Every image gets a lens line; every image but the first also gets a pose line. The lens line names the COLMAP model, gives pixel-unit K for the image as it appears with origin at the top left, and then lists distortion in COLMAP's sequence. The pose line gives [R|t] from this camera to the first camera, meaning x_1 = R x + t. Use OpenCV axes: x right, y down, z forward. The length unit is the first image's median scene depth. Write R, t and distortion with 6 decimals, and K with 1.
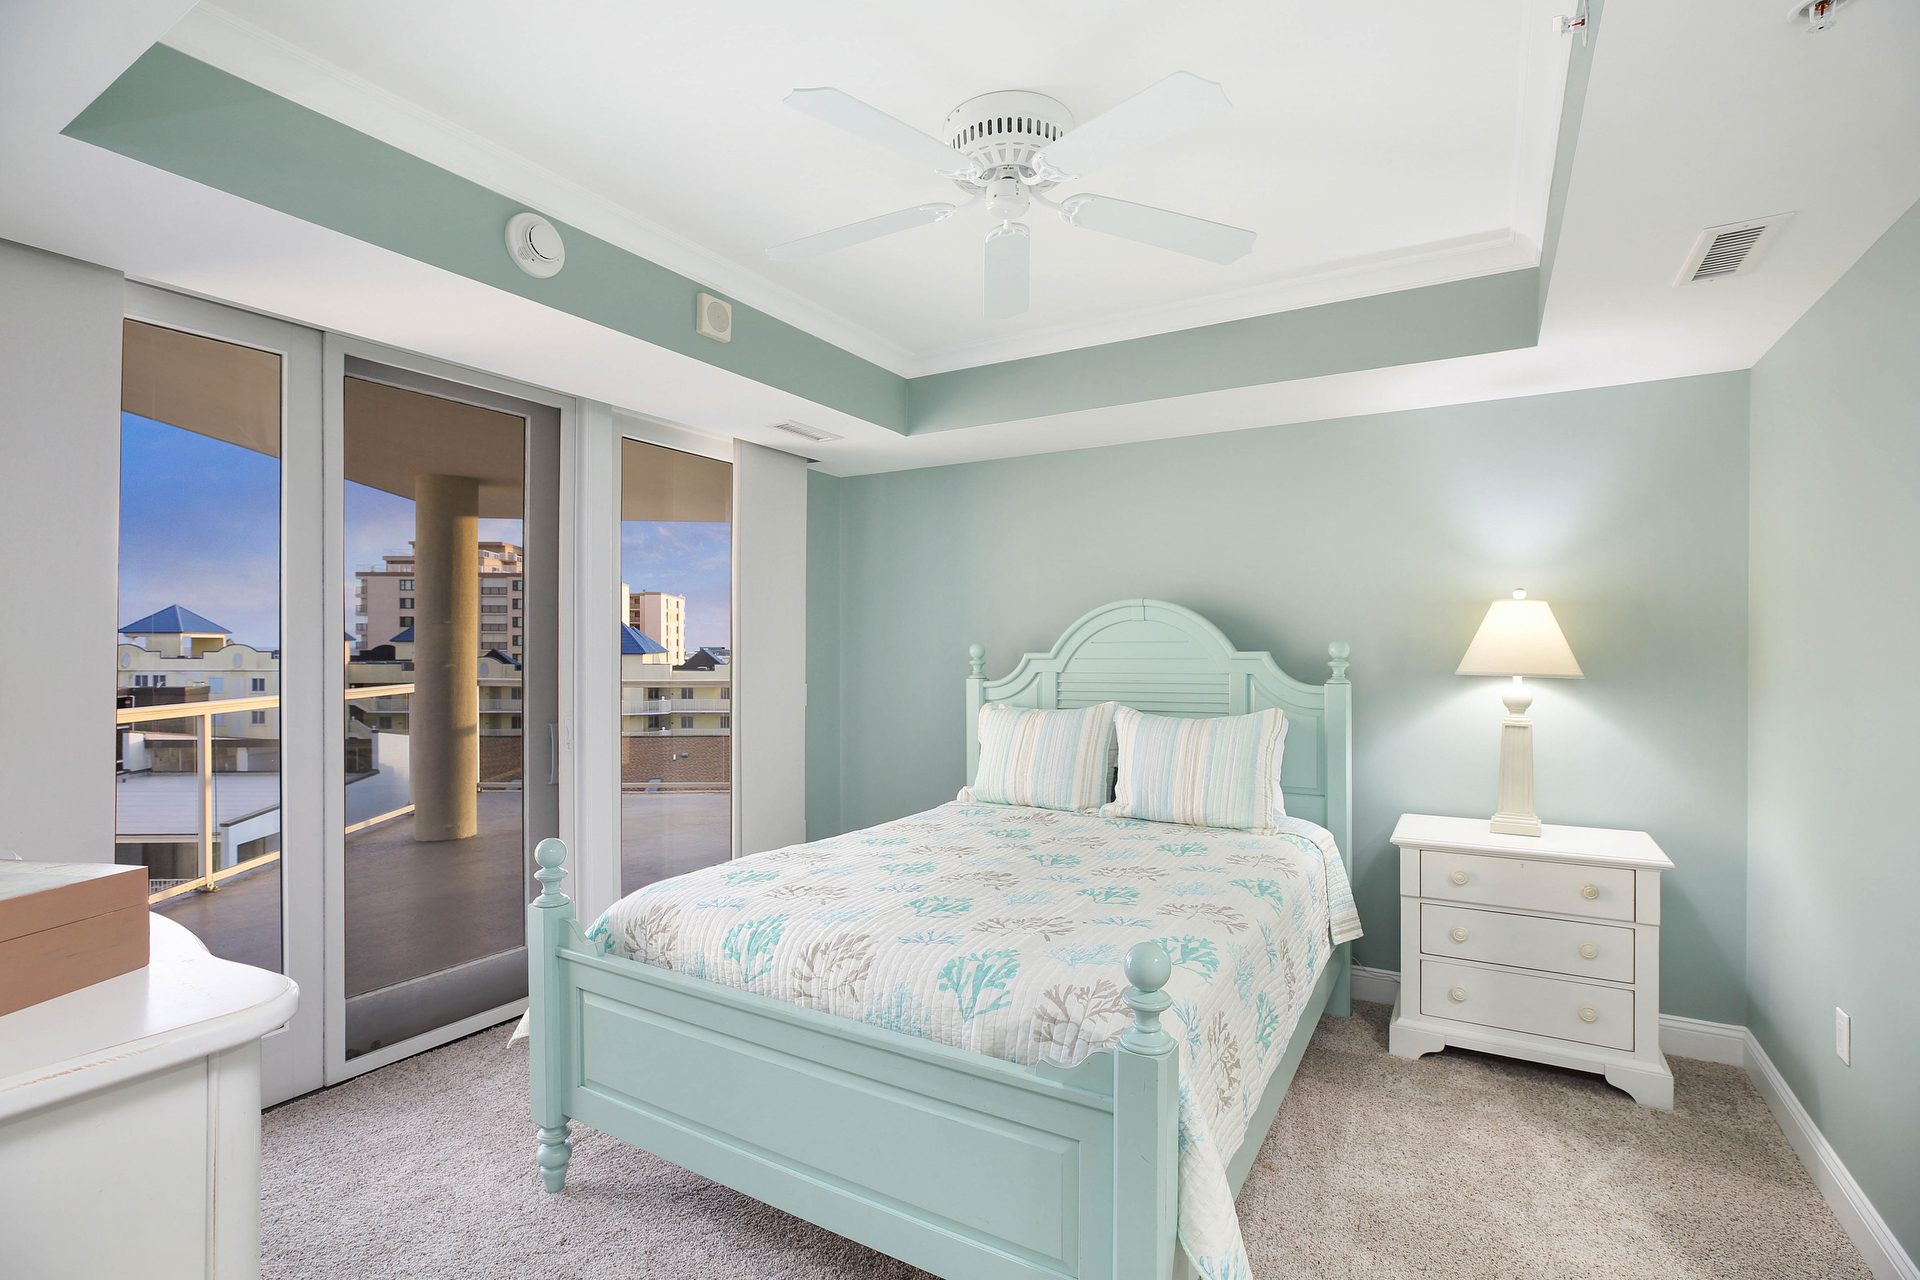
lens RADIAL K [[884.0, 0, 960.0], [0, 884.0, 640.0], [0, 0, 1]] dist [-0.040173, -0.000624]
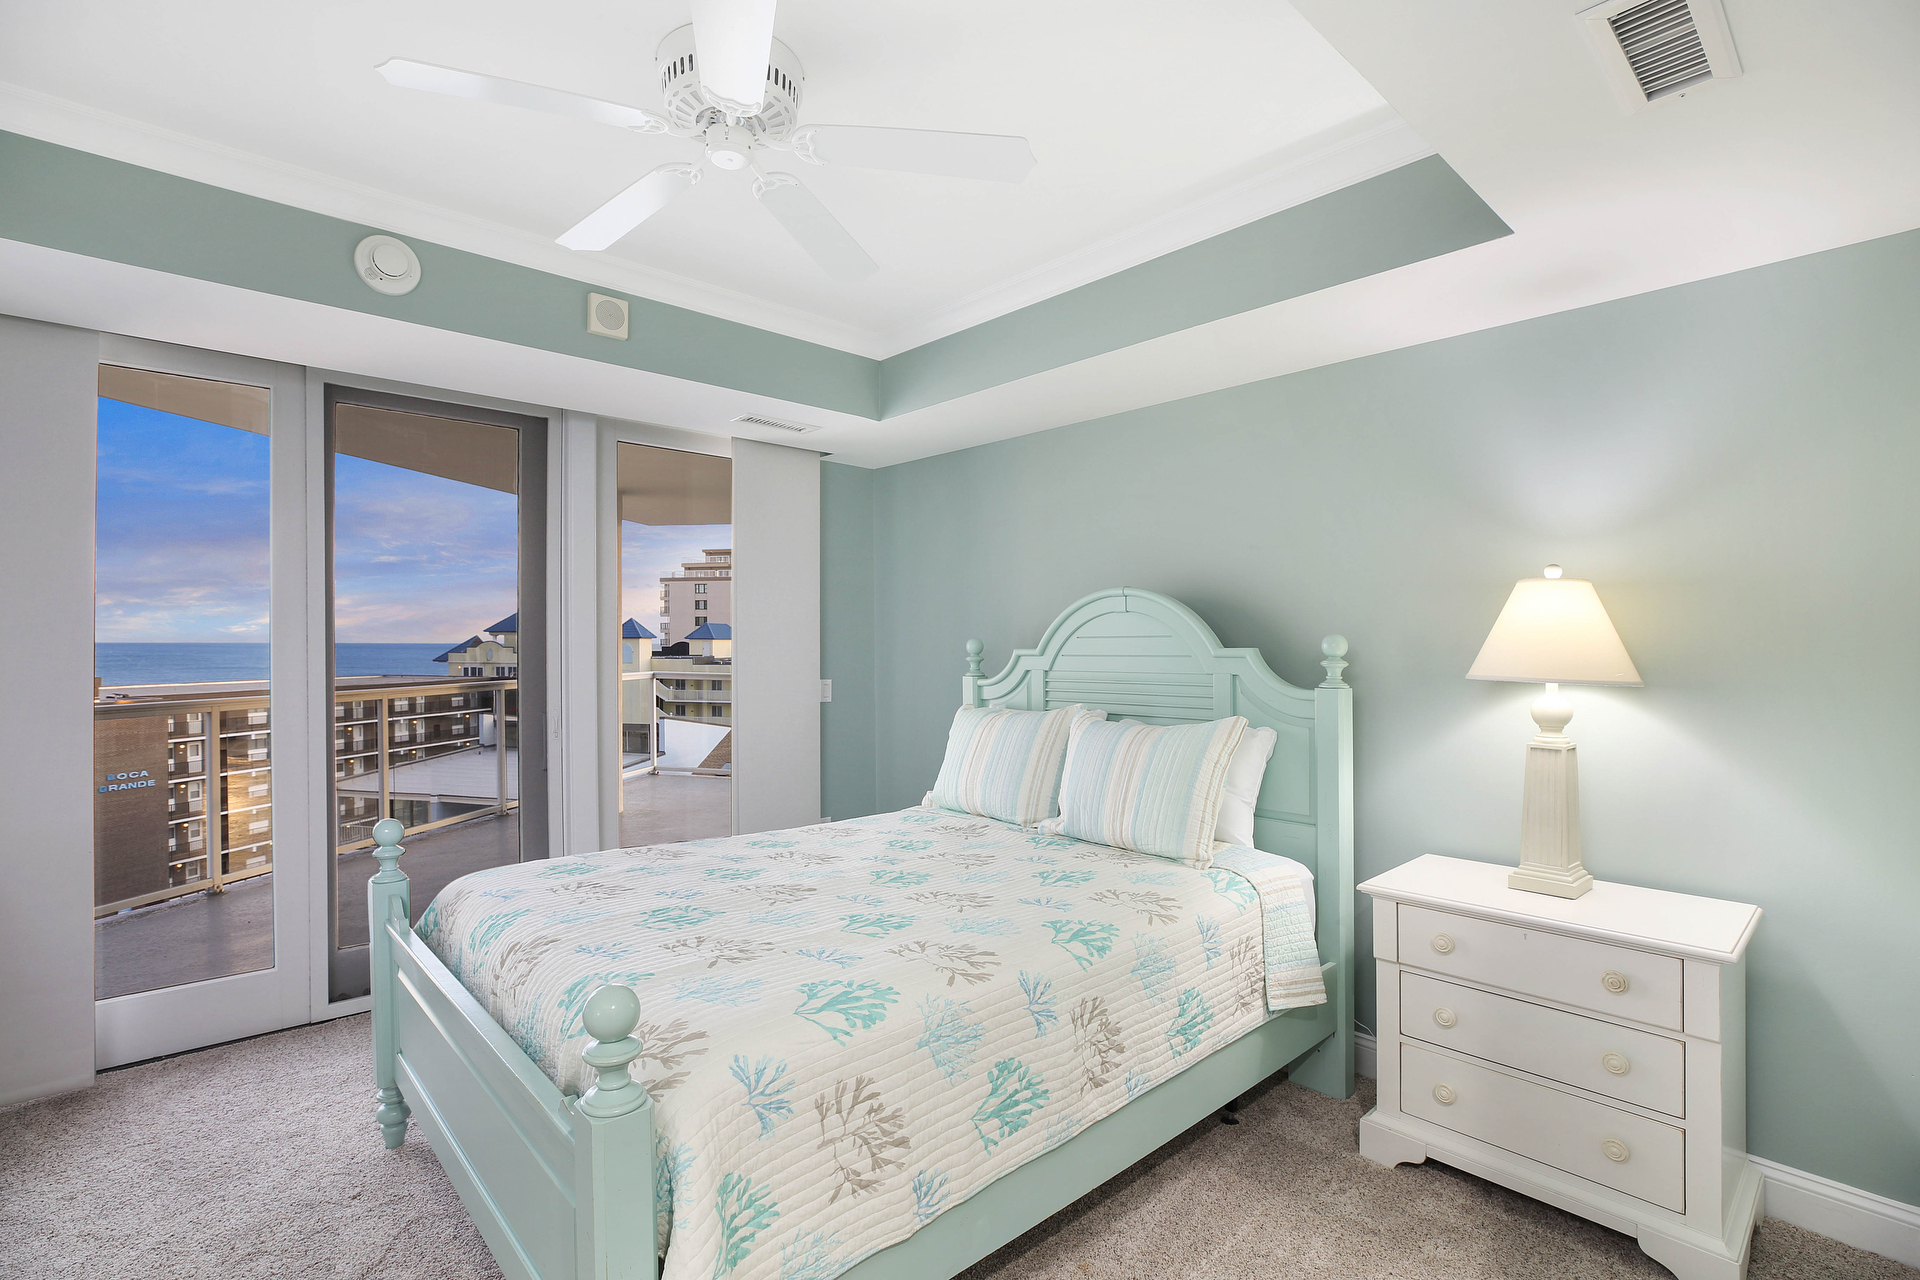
lens RADIAL K [[881.6, 0, 960.1], [0, 881.6, 648.9], [0, 0, 1]] dist [-0.036766, 0.001122]
pose [[0.955738, 0.003635, -0.294197, 0.370855], [0.000199, 0.999915, 0.013001, 0.003472], [0.294219, -0.012484, 0.955656, 0.139445]]
